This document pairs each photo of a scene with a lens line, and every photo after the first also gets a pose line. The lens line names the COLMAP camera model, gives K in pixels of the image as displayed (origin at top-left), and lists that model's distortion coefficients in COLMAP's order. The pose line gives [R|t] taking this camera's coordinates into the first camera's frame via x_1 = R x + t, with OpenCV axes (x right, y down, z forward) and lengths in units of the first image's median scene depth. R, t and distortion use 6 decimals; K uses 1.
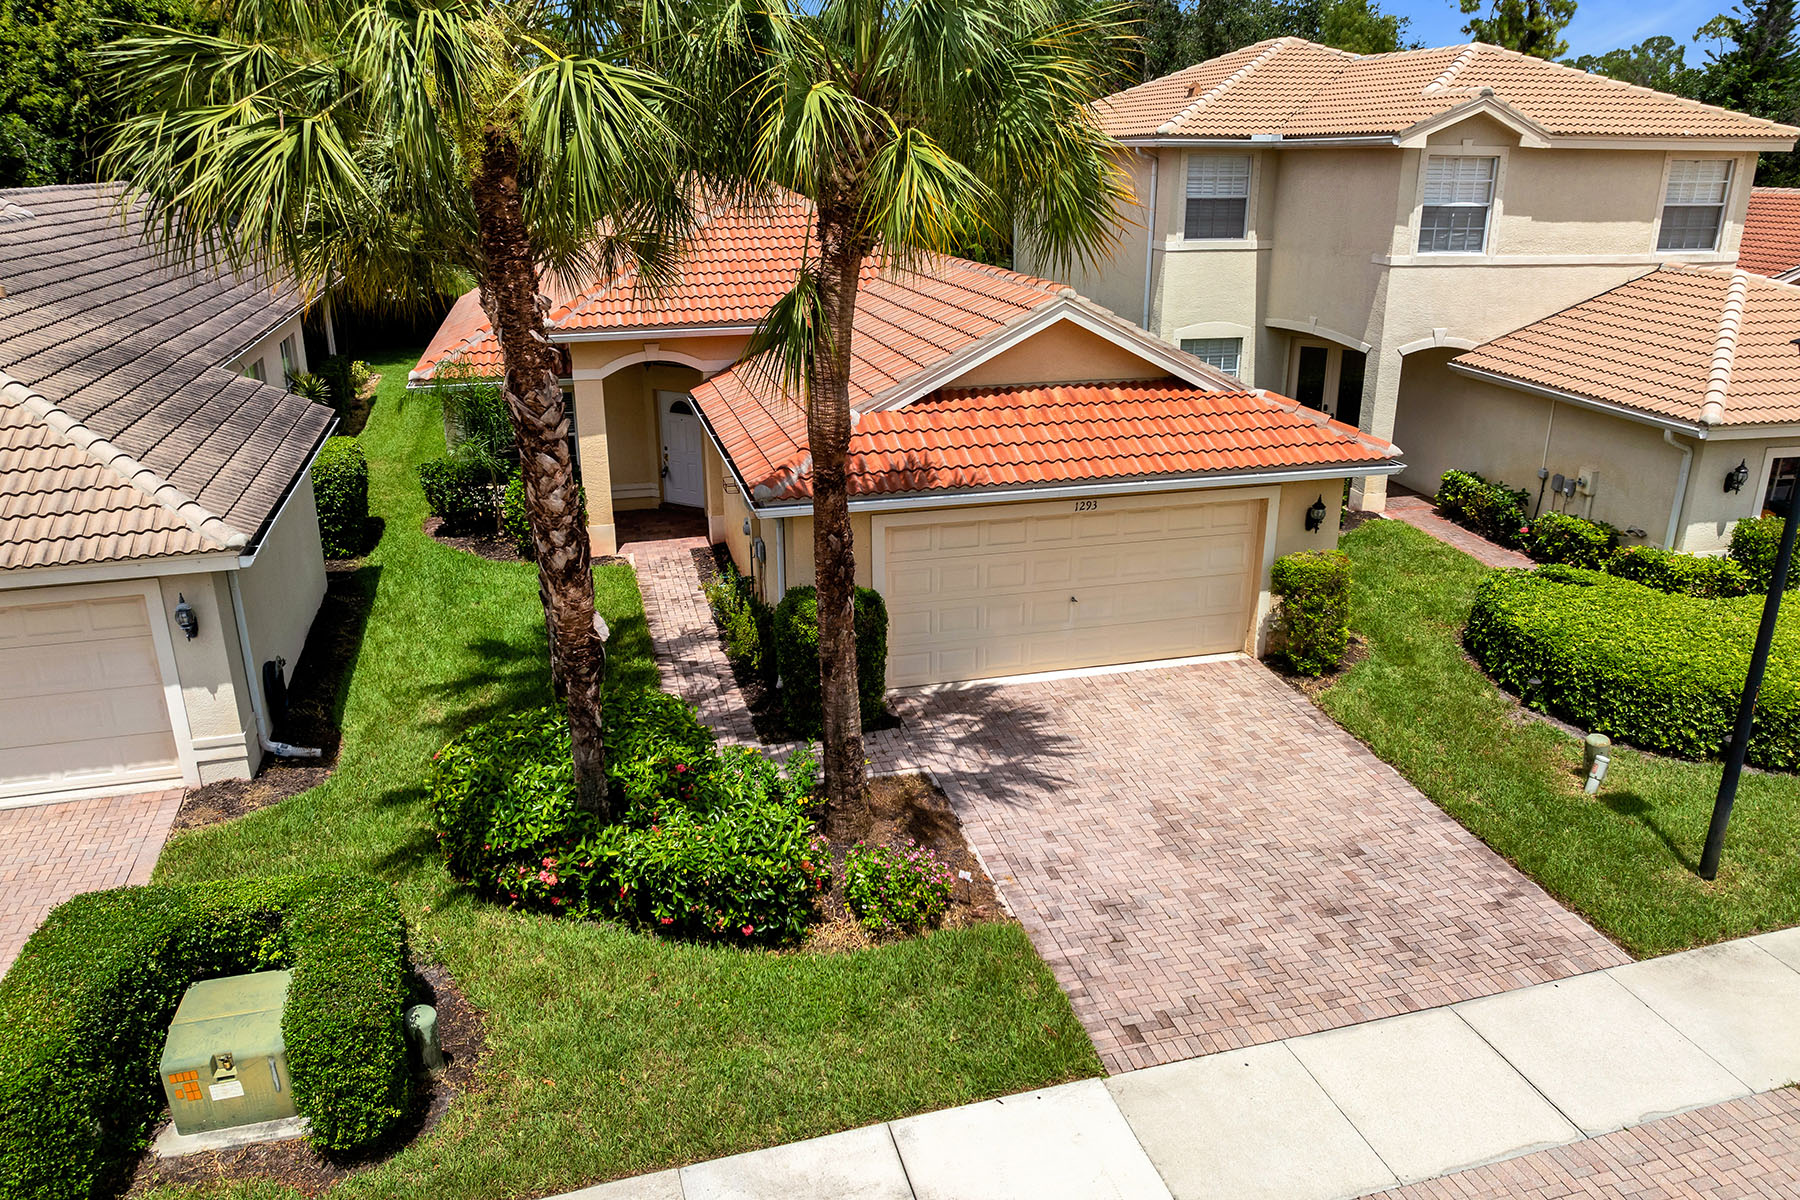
lens RADIAL K [[1271.6, 0, 900.0], [0, 1271.6, 600.0], [0, 0, 1]] dist [-0.051722, 0.024825]
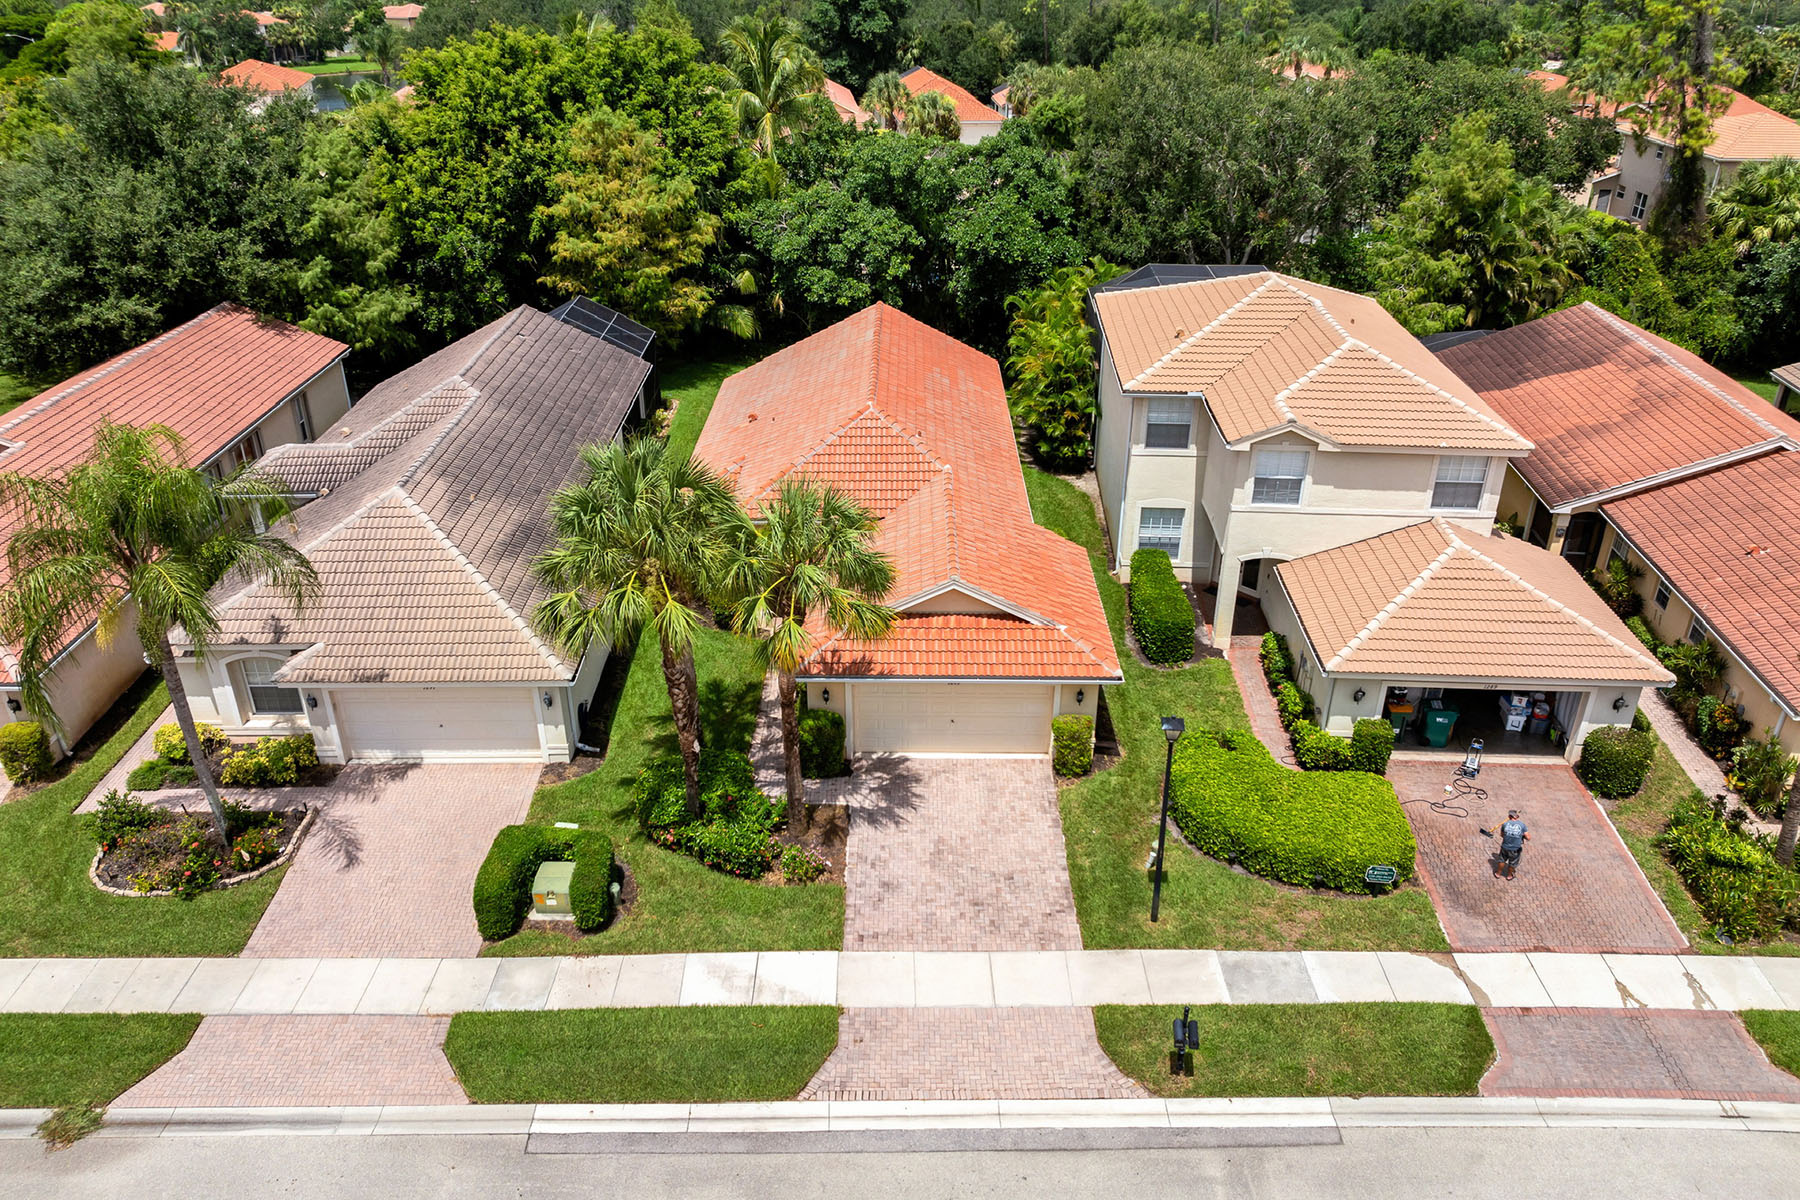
lens RADIAL K [[1257.8, 0, 906.7], [0, 1257.8, 604.7], [0, 0, 1]] dist [-0.038490, 0.003916]
pose [[0.966339, 0.126440, -0.224057, 0.592299], [-0.093452, 0.983922, 0.152198, -0.577241], [0.239699, -0.126137, 0.962618, -1.090440]]
